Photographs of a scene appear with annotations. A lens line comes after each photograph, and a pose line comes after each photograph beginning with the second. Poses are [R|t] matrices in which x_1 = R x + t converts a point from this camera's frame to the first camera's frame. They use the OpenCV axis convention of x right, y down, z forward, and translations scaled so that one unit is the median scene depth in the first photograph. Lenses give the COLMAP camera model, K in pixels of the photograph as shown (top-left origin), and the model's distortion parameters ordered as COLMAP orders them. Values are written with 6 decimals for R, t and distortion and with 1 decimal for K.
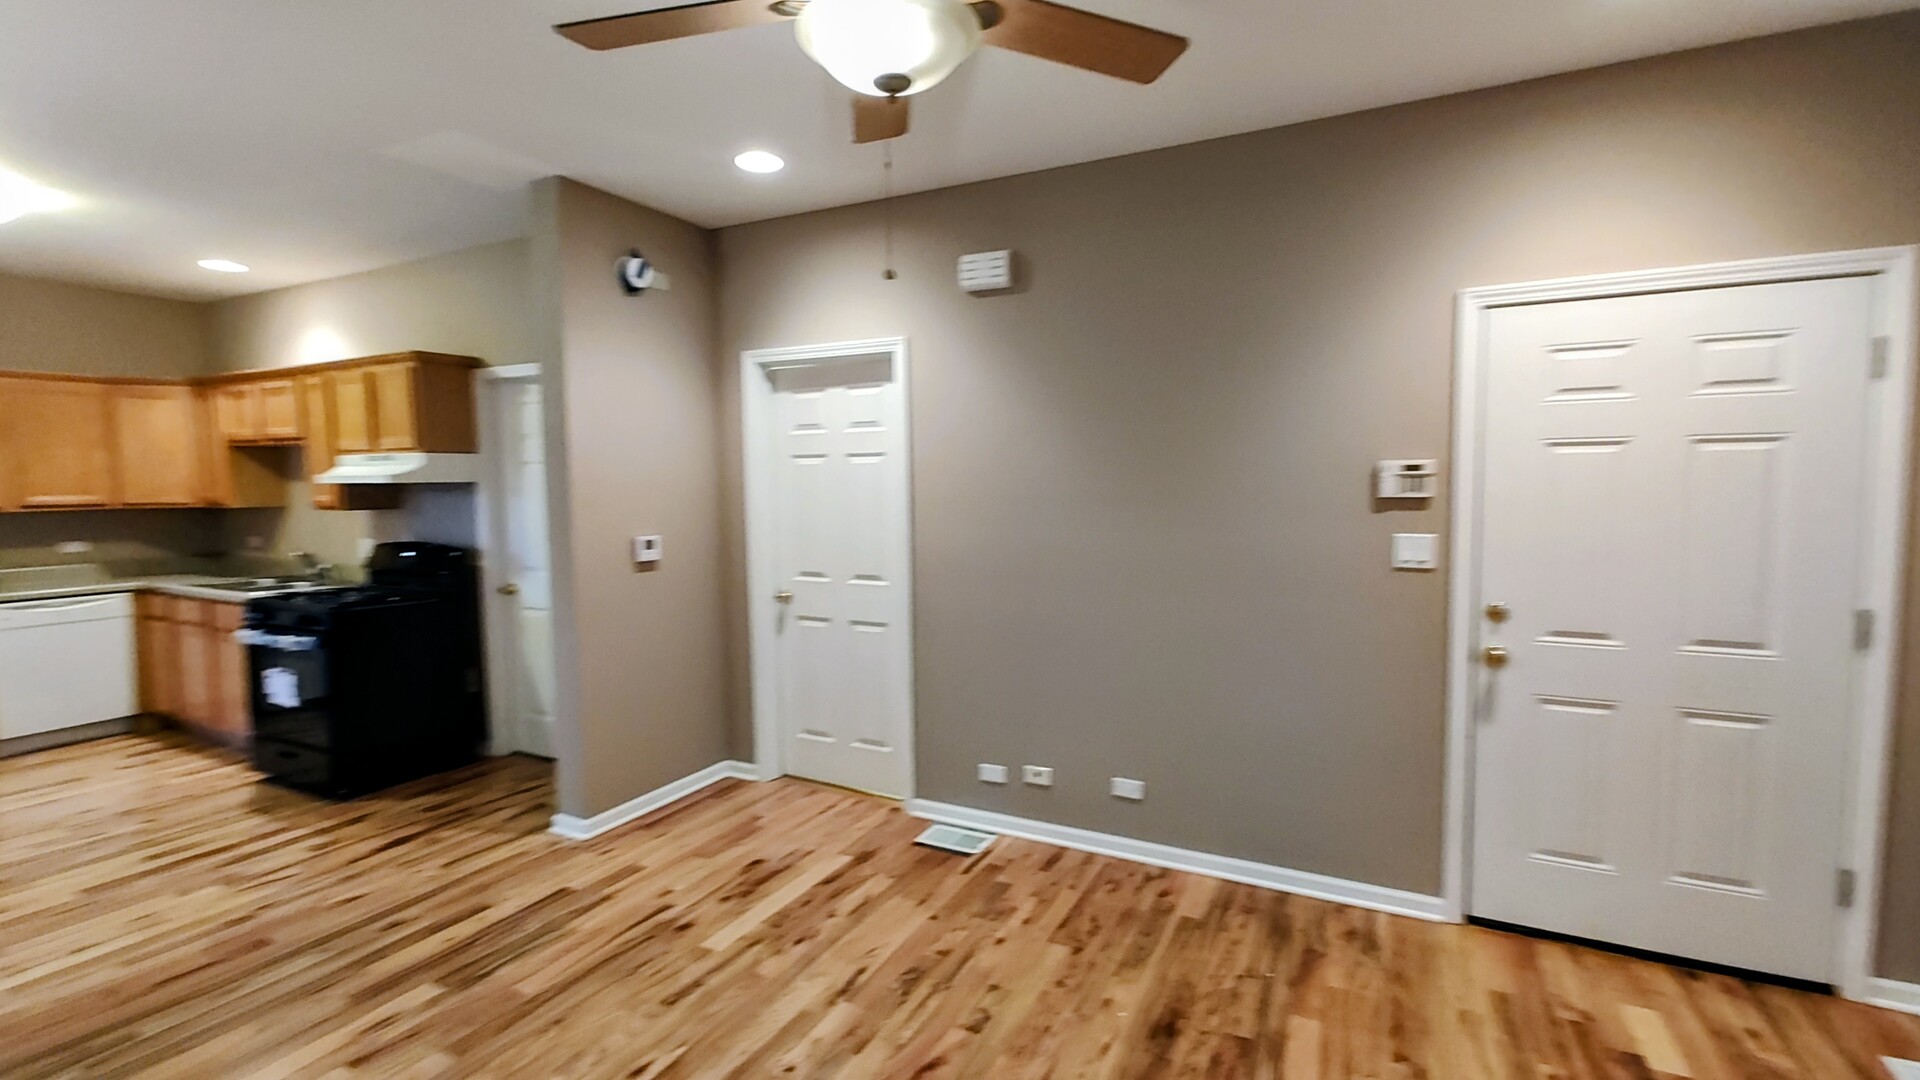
lens RADIAL K [[821.2, 0, 960.0], [0, 821.2, 540.0], [0, 0, 1]] dist [-0.001927, -0.000573]
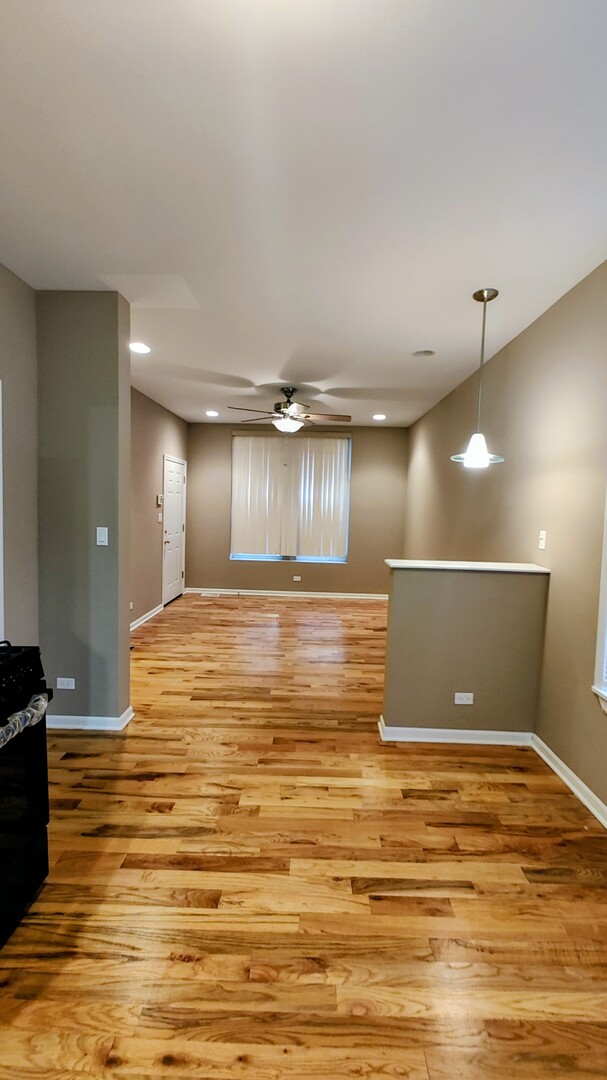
lens RADIAL K [[449.5, 0, 303.5], [0, 449.5, 540.0], [0, 0, 1]] dist [-0.000842, -0.000356]
pose [[-0.414438, -0.082371, 0.906342, -1.390447], [0.025045, 0.994486, 0.101834, -0.067501], [-0.909733, 0.064904, -0.410090, 1.038049]]
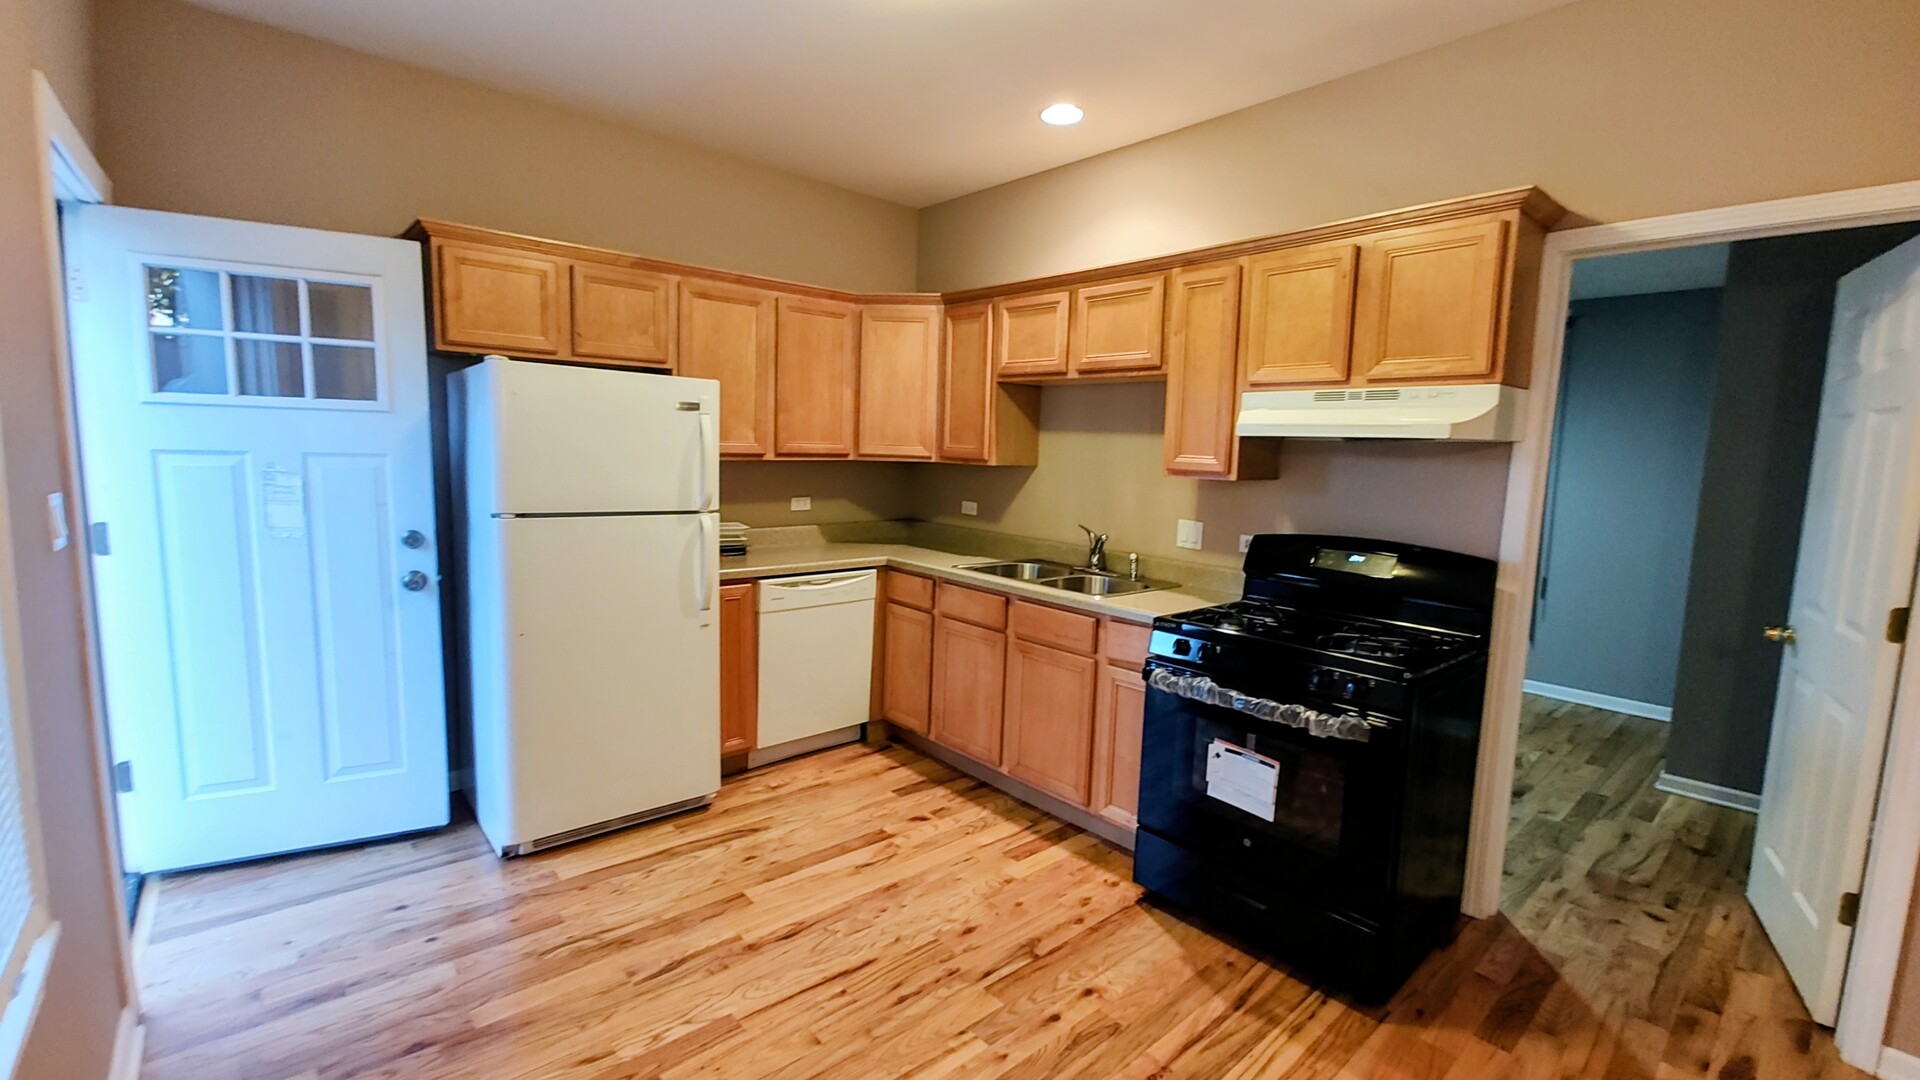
lens RADIAL K [[799.2, 0, 960.0], [0, 799.2, 540.0], [0, 0, 1]] dist [-0.000842, -0.000356]
pose [[0.924870, 0.072862, -0.373237, -0.938533], [-0.054680, 0.996754, 0.059088, -0.019277], [0.376331, -0.034241, 0.925852, 0.456610]]
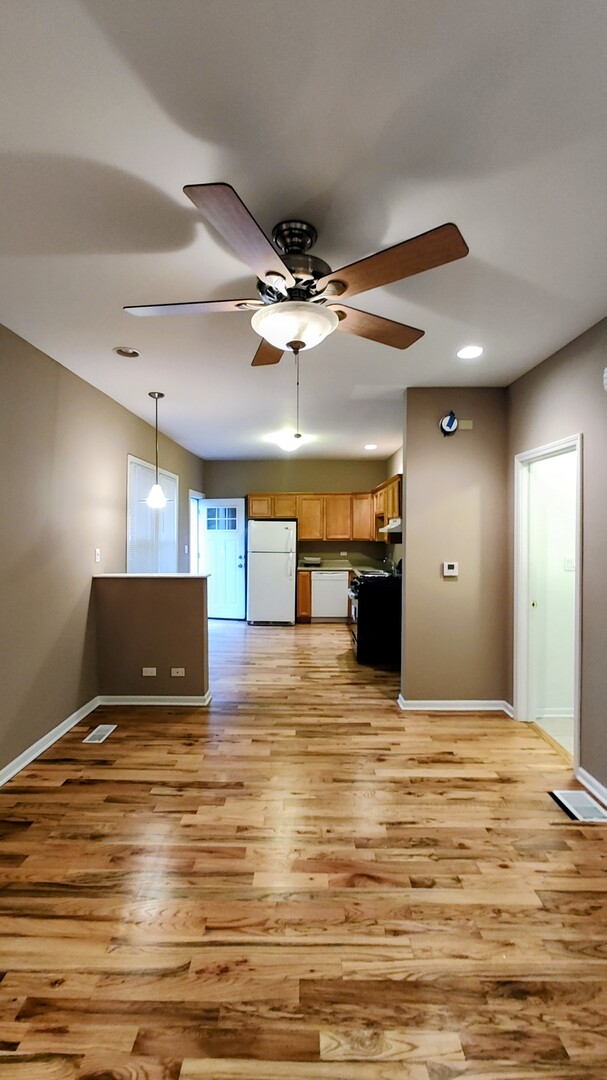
lens RADIAL K [[474.0, 0, 303.5], [0, 474.0, 540.0], [0, 0, 1]] dist [-0.001225, -0.000300]
pose [[0.433623, 0.019861, -0.900875, 0.486038], [-0.056380, 0.998396, -0.005126, -0.033854], [0.899329, 0.053014, 0.434048, 0.246874]]
